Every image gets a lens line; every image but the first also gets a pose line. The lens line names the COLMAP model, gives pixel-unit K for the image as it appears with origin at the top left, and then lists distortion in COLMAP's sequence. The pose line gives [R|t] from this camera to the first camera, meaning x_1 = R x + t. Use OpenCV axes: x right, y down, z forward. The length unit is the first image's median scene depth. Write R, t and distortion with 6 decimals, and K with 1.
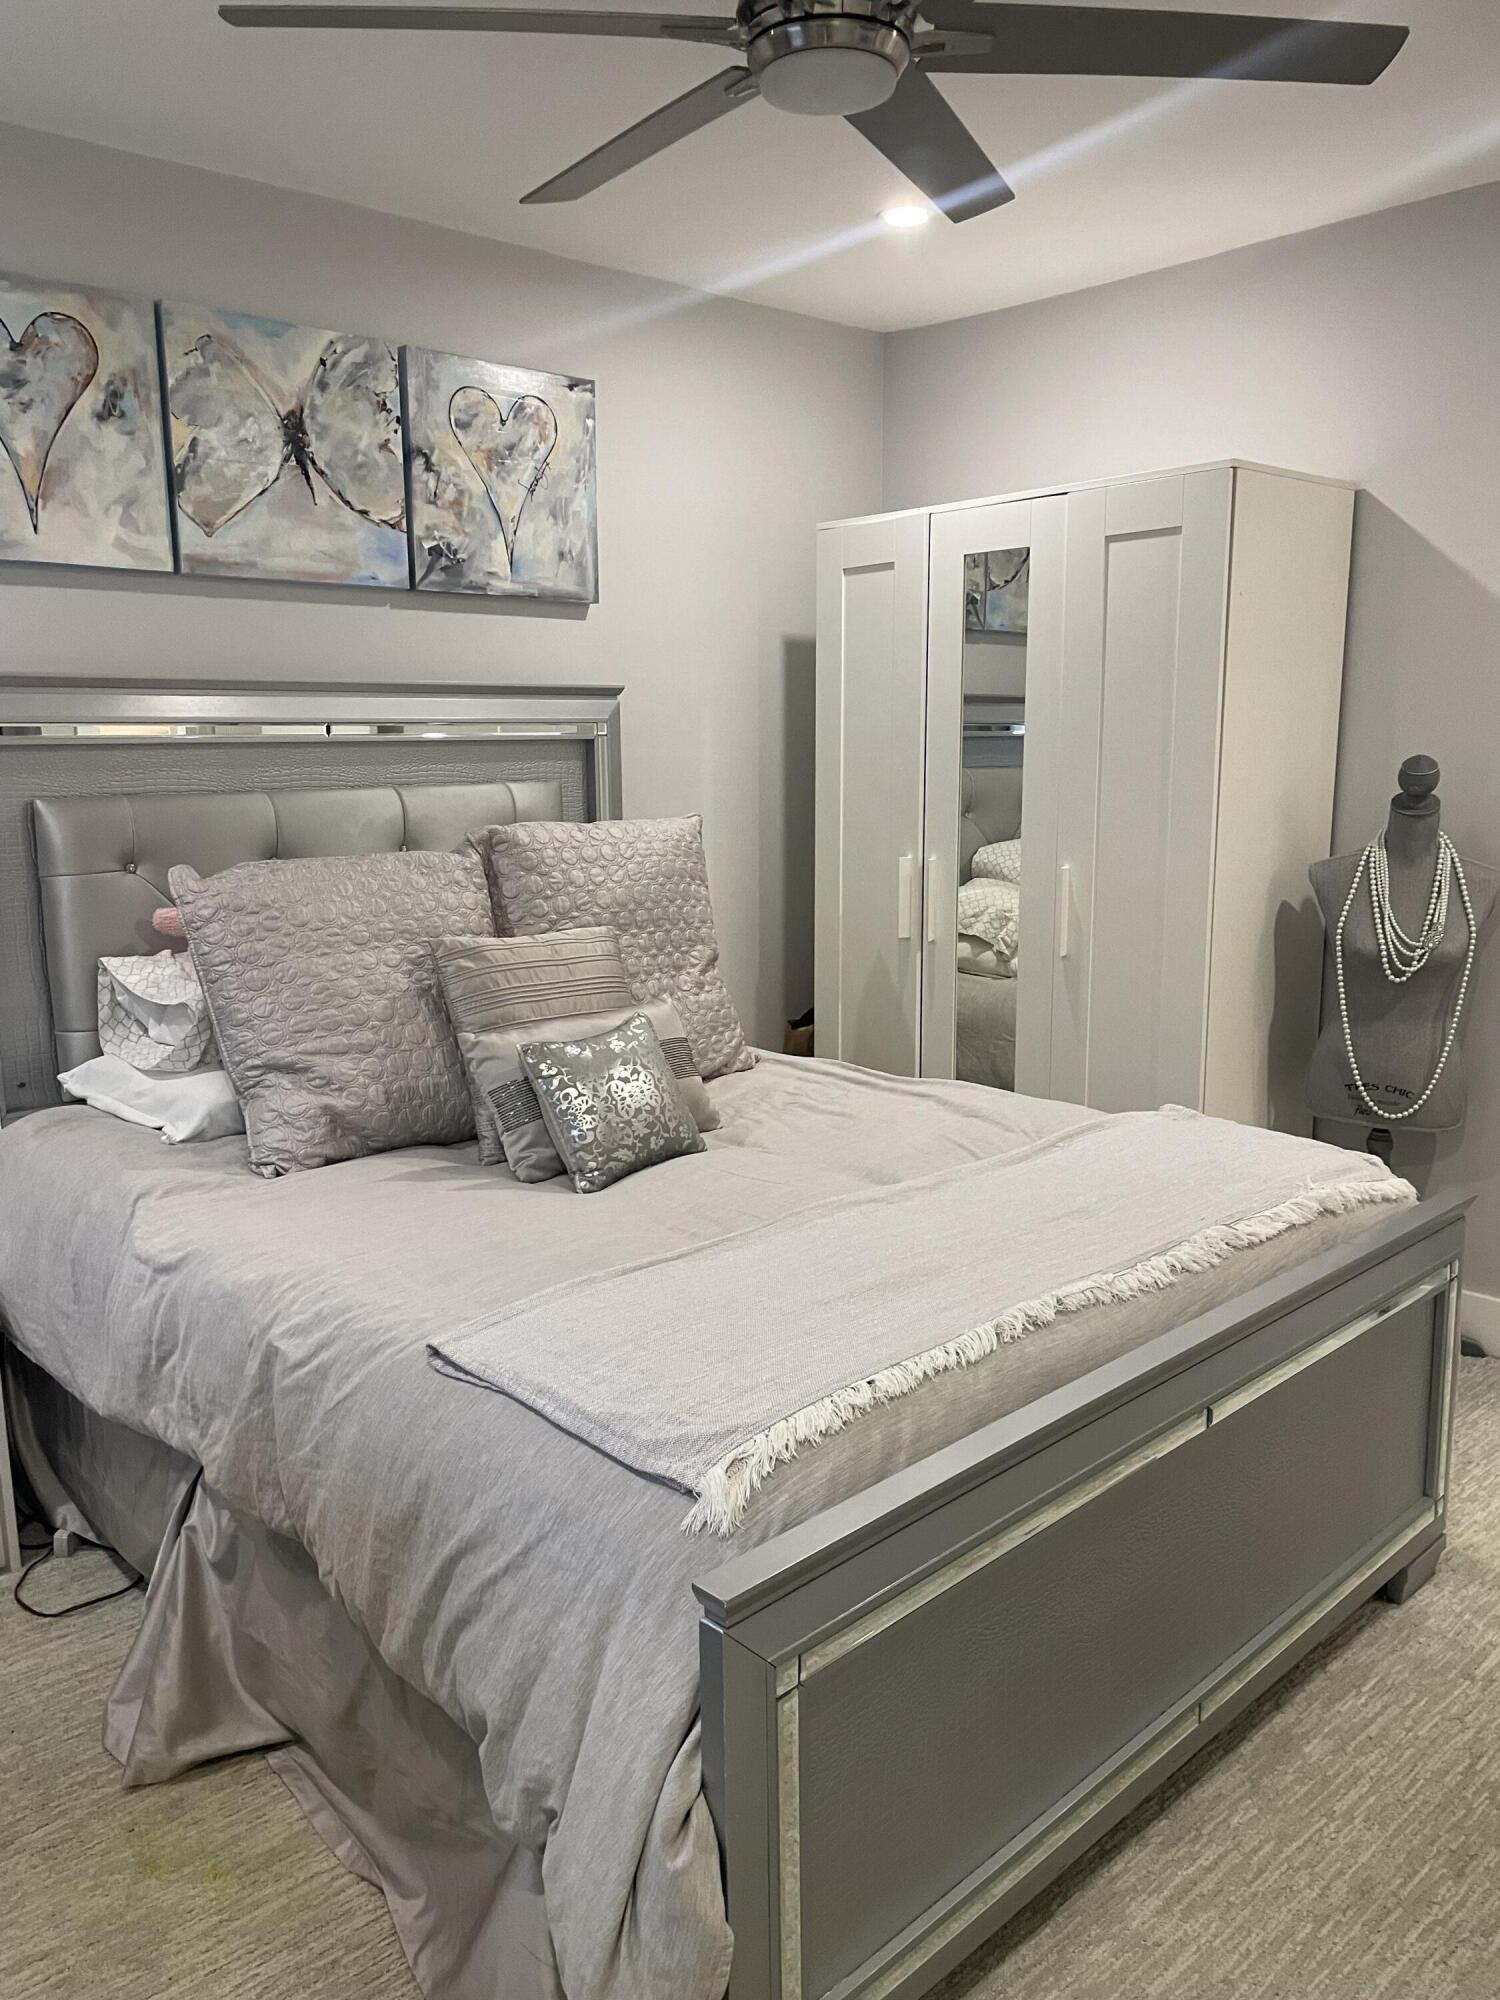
lens RADIAL K [[1522.4, 0, 742.8], [0, 1522.4, 1017.0], [0, 0, 1]] dist [0.096943, -0.126930]
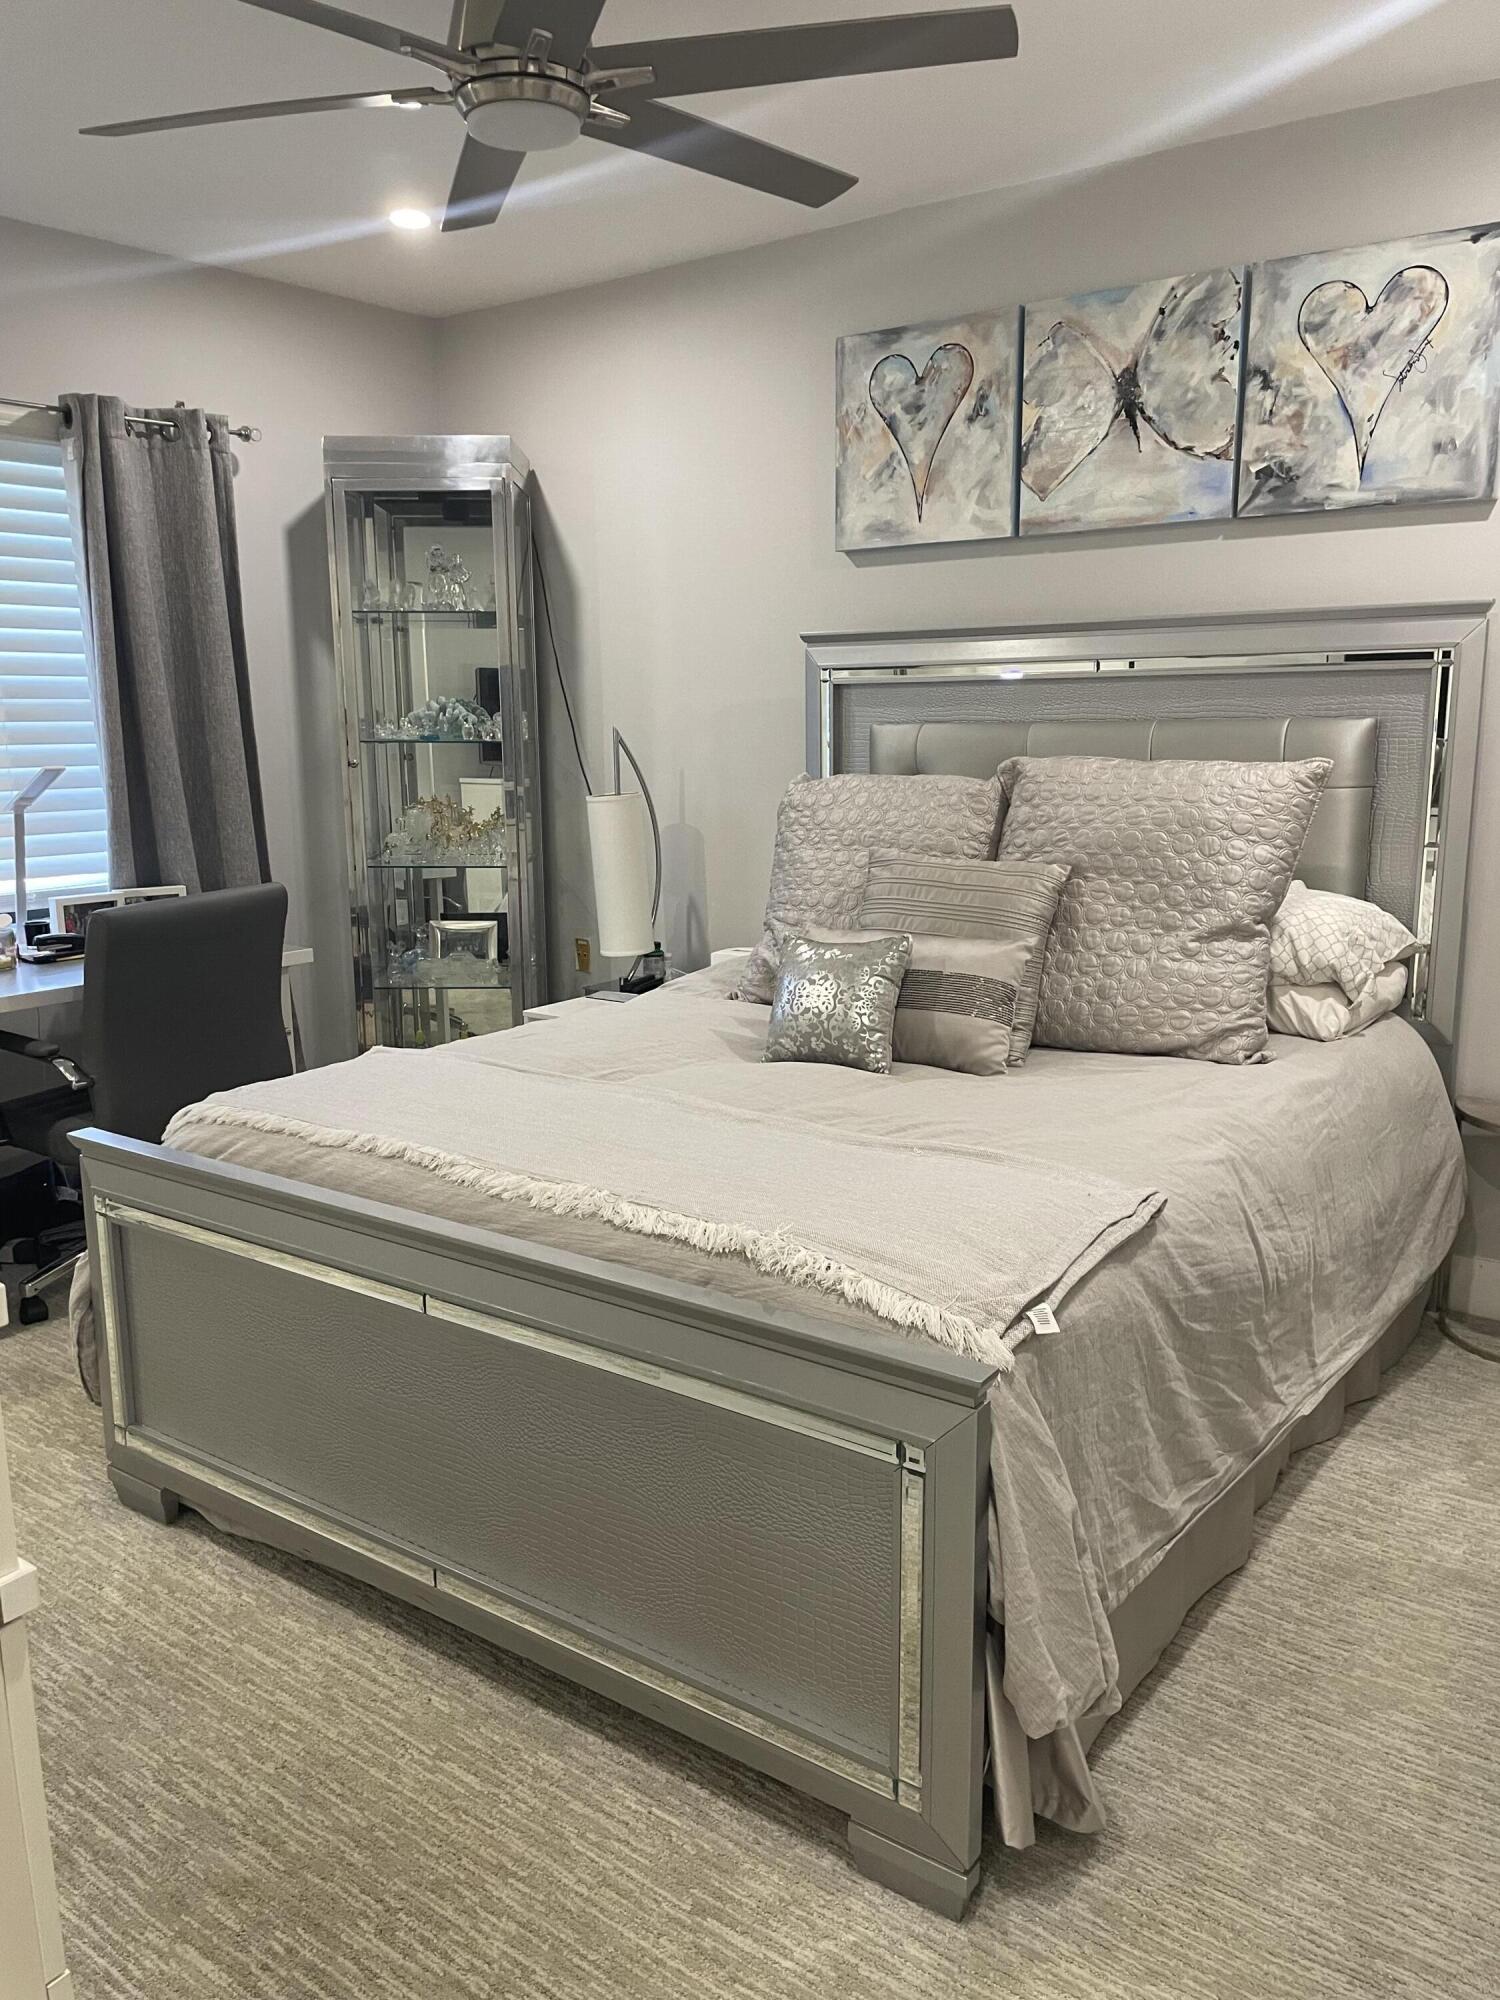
lens RADIAL K [[1522.4, 0, 742.8], [0, 1522.4, 1017.0], [0, 0, 1]] dist [0.096943, -0.126930]
pose [[0.176492, 0.209214, -0.961811, 0.775091], [-0.170688, 0.968851, 0.179424, -0.097835], [0.969390, 0.132503, 0.206704, 0.561276]]
